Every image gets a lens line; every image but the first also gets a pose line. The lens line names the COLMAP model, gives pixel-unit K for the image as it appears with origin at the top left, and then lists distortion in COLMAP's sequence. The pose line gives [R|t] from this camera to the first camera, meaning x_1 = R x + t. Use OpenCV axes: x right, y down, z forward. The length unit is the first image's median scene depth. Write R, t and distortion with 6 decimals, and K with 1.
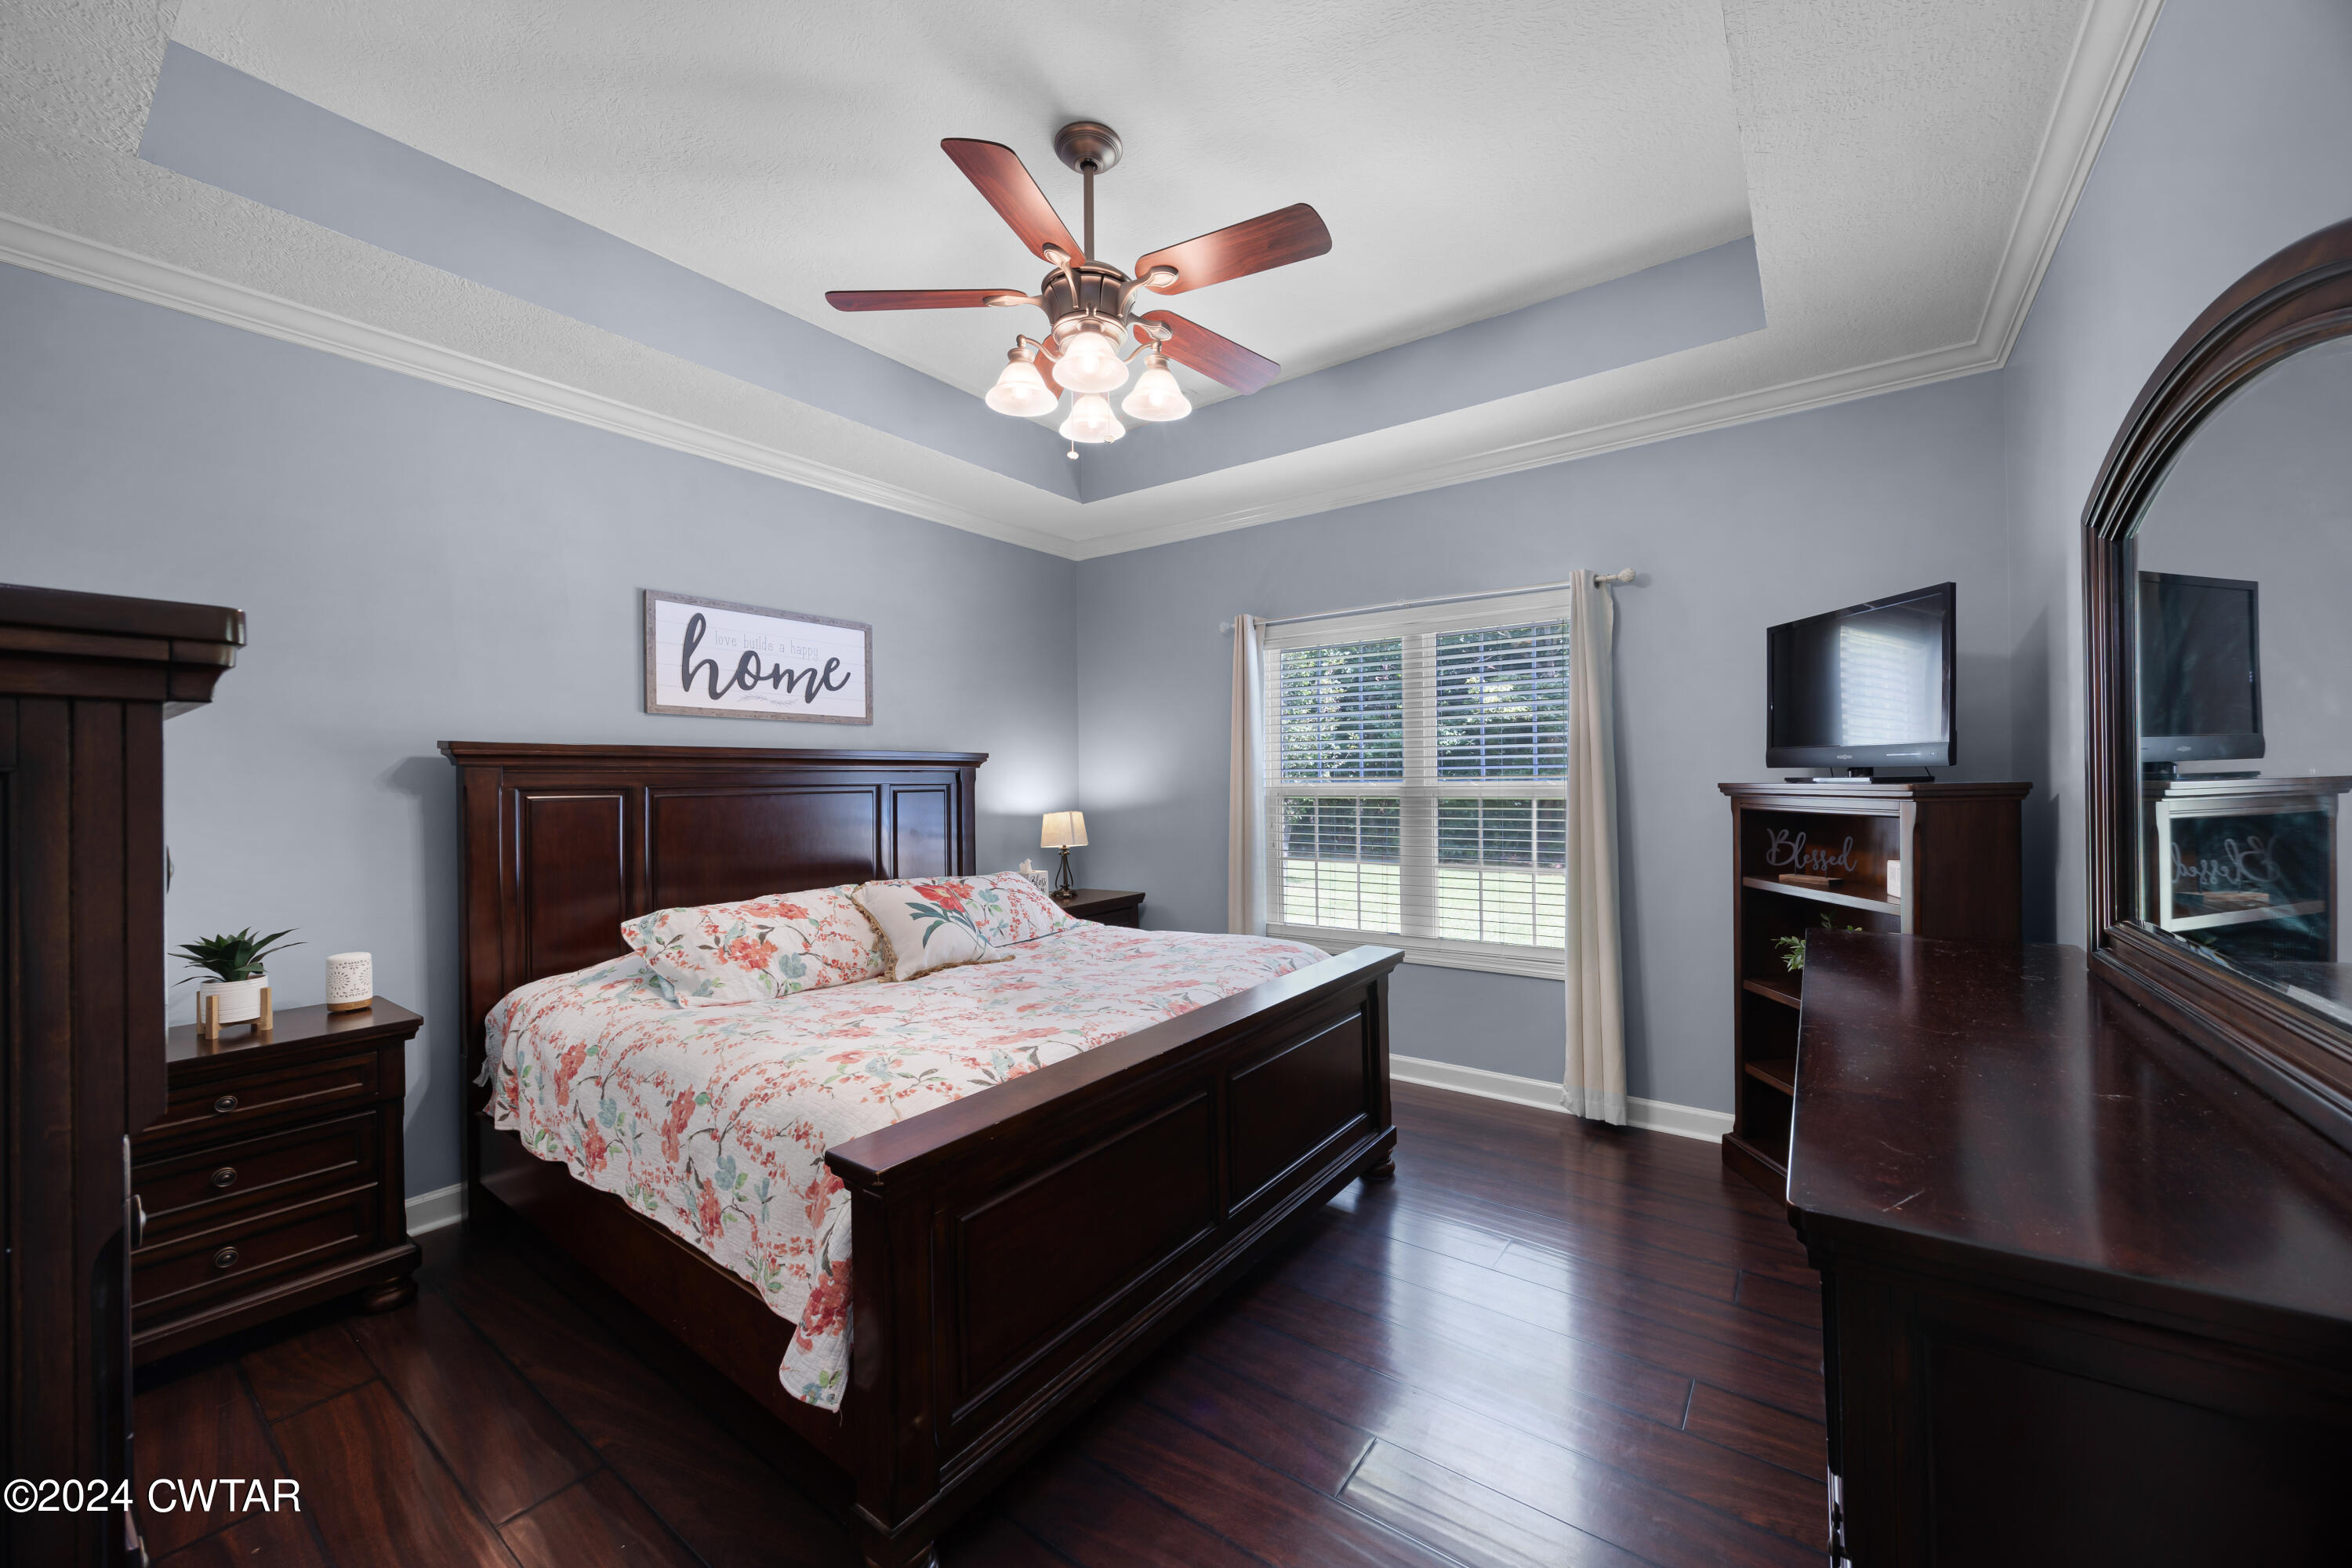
lens RADIAL K [[898.6, 0, 1176.0], [0, 898.6, 784.0], [0, 0, 1]] dist [-0.003321, -0.000291]
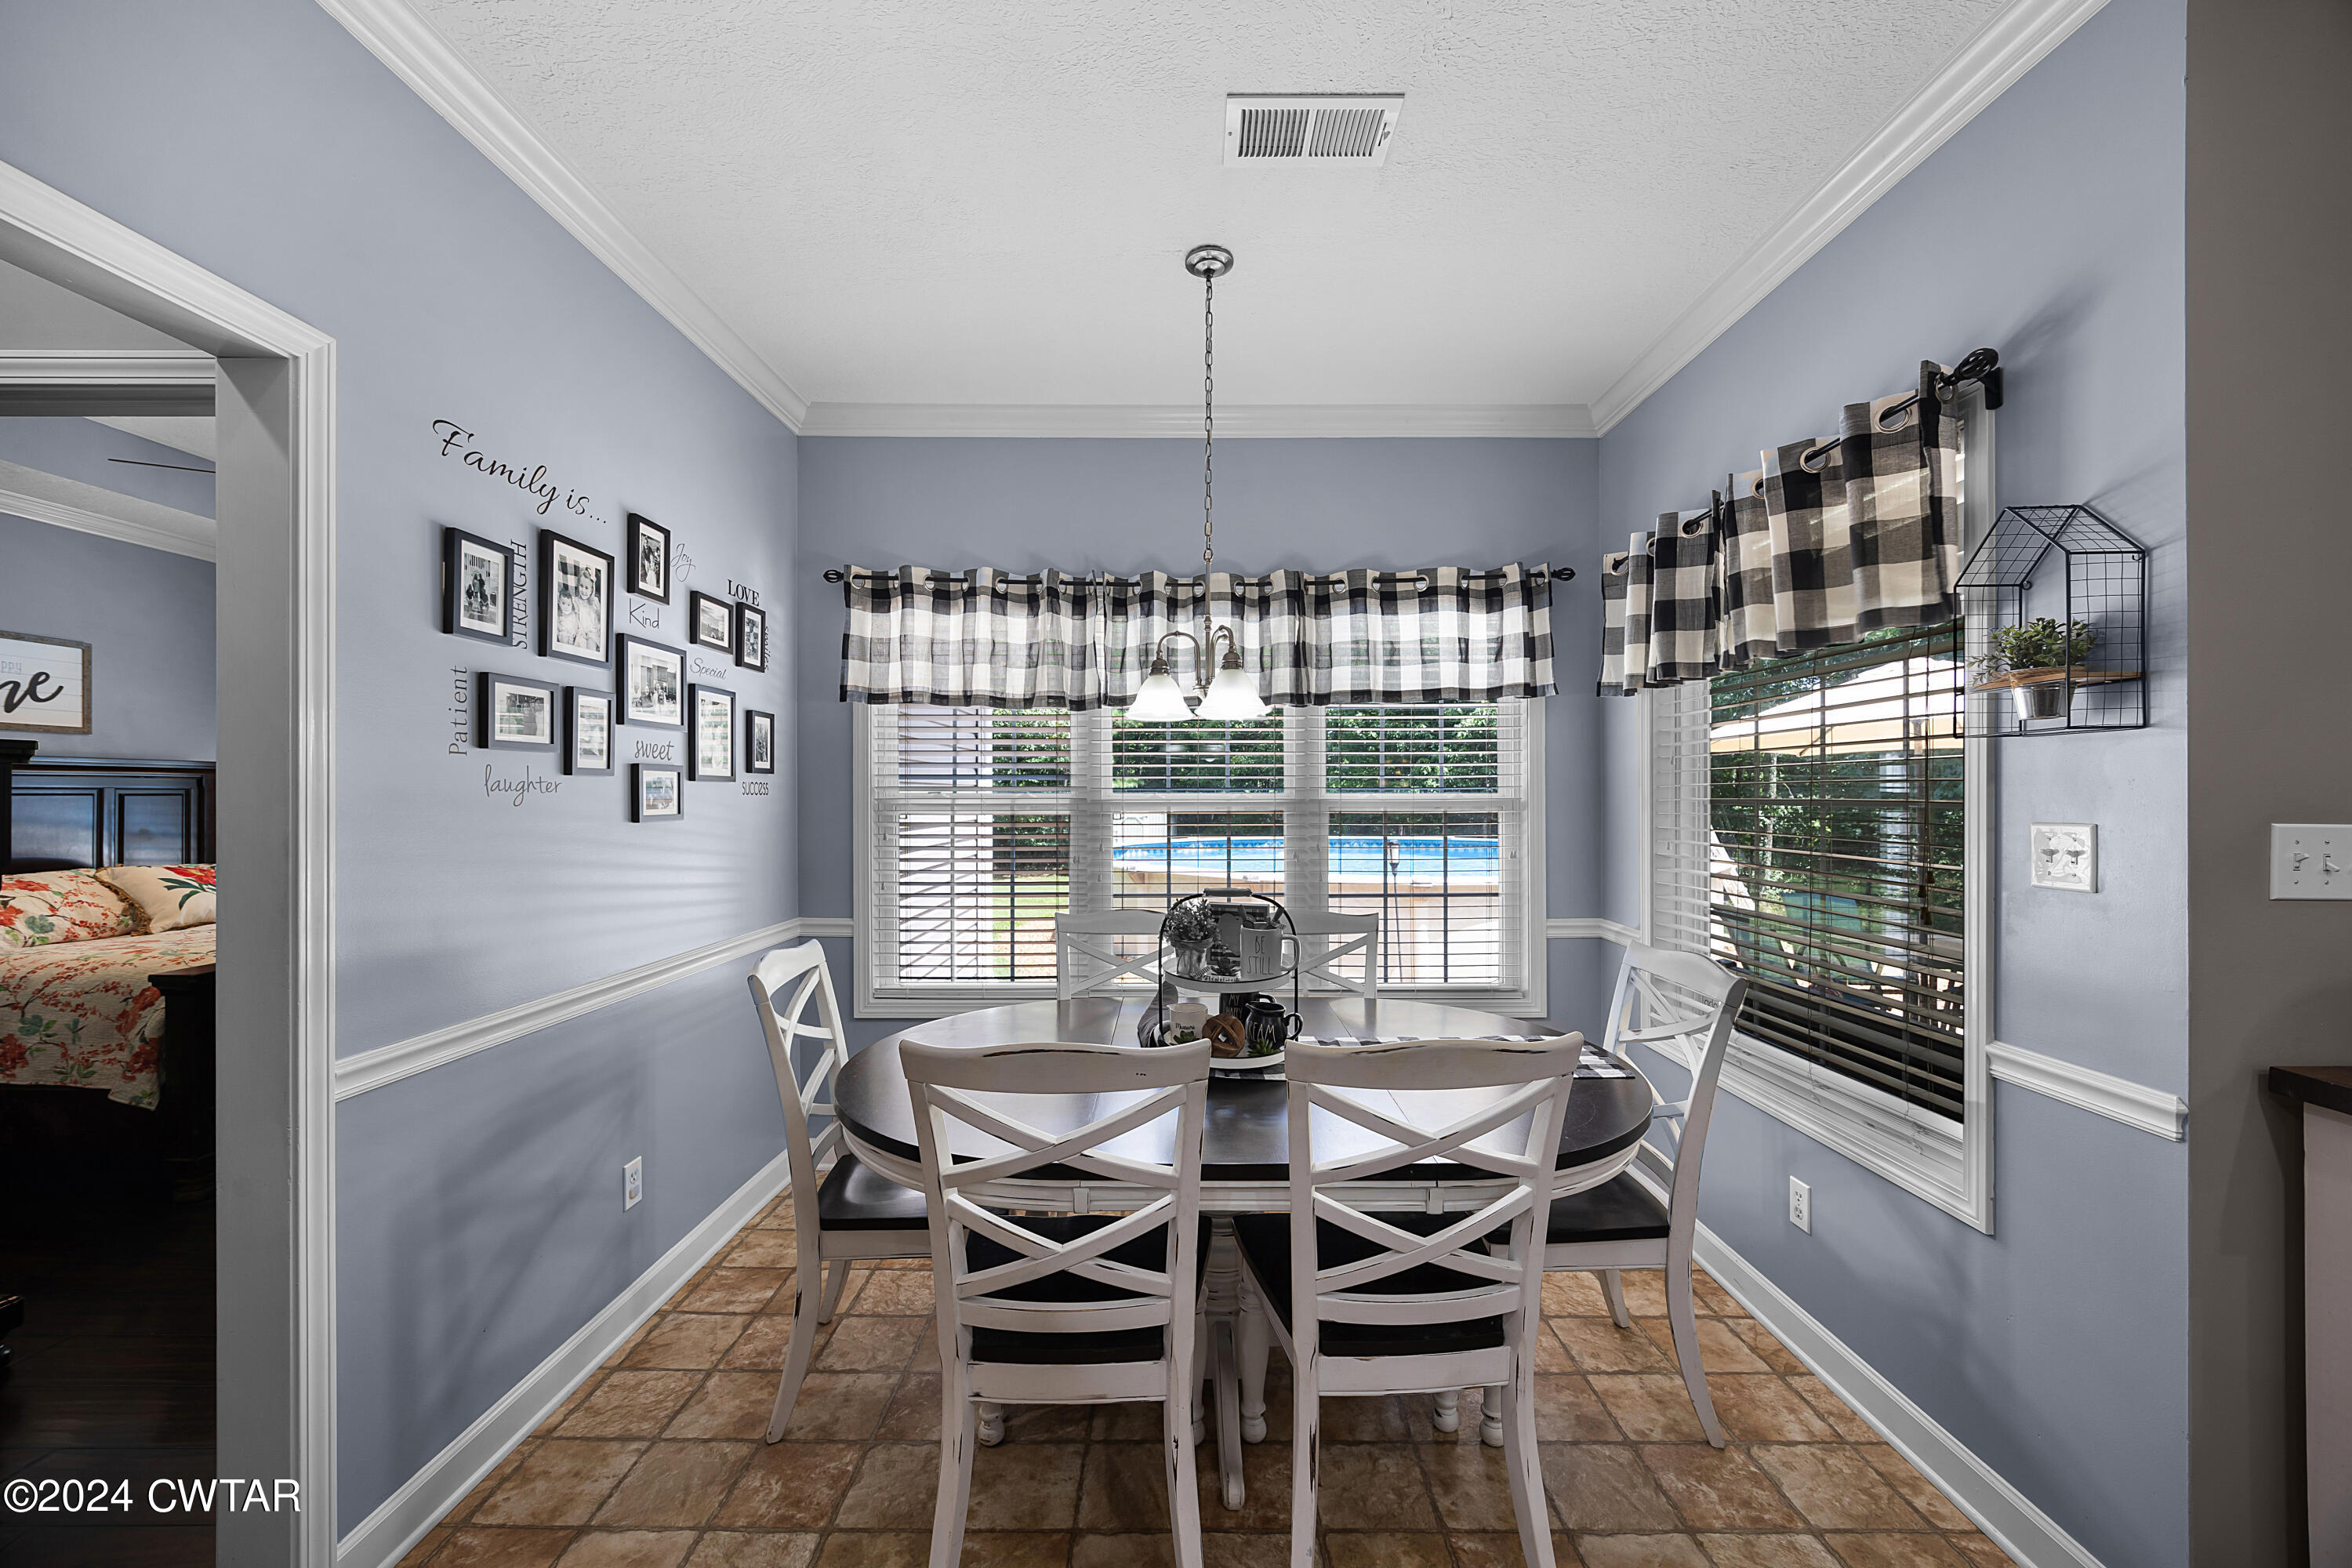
lens RADIAL K [[905.1, 0, 1175.7], [0, 905.1, 788.6], [0, 0, 1]] dist [0.000921, 0.000215]
pose [[0.811929, 0.012359, 0.583626, 0.135338], [-0.006093, 0.999901, -0.012699, 0.010026], [-0.583725, 0.006754, 0.811924, -0.975349]]
